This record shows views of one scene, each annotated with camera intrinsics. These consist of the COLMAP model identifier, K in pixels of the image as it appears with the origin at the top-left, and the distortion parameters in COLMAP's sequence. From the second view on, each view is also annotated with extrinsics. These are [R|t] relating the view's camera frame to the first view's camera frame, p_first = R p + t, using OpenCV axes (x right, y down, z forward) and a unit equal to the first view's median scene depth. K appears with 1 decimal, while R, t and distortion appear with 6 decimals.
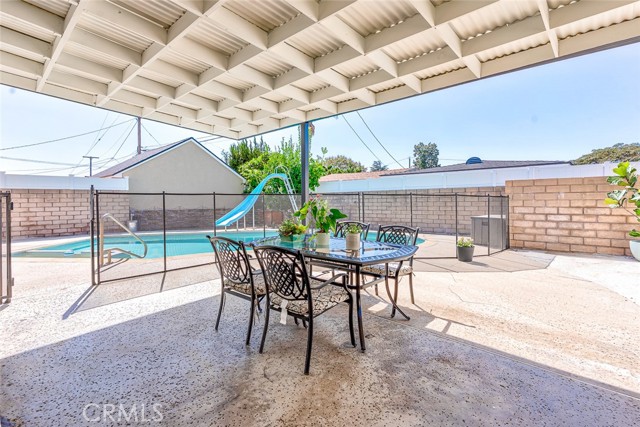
lens RADIAL K [[308.1, 0, 320.0], [0, 308.1, 213.5], [0, 0, 1]] dist [-0.001900, 0.000307]
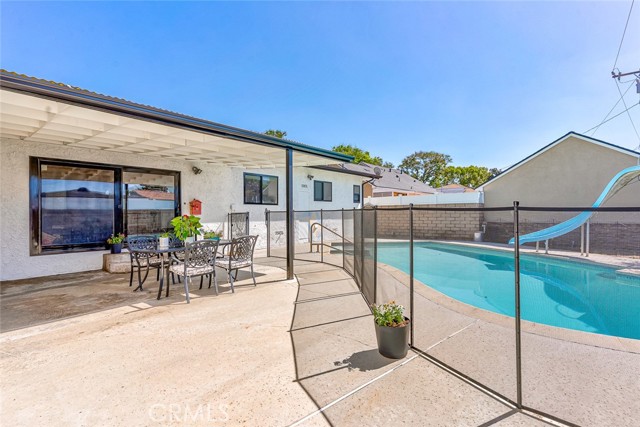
lens RADIAL K [[308.1, 0, 320.0], [0, 308.1, 213.5], [0, 0, 1]] dist [-0.001900, 0.000307]
pose [[0.048842, 0.003448, -0.998801, 0.770833], [-0.030463, 0.999534, 0.001961, -0.041694], [0.998342, 0.030331, 0.048925, 0.722519]]
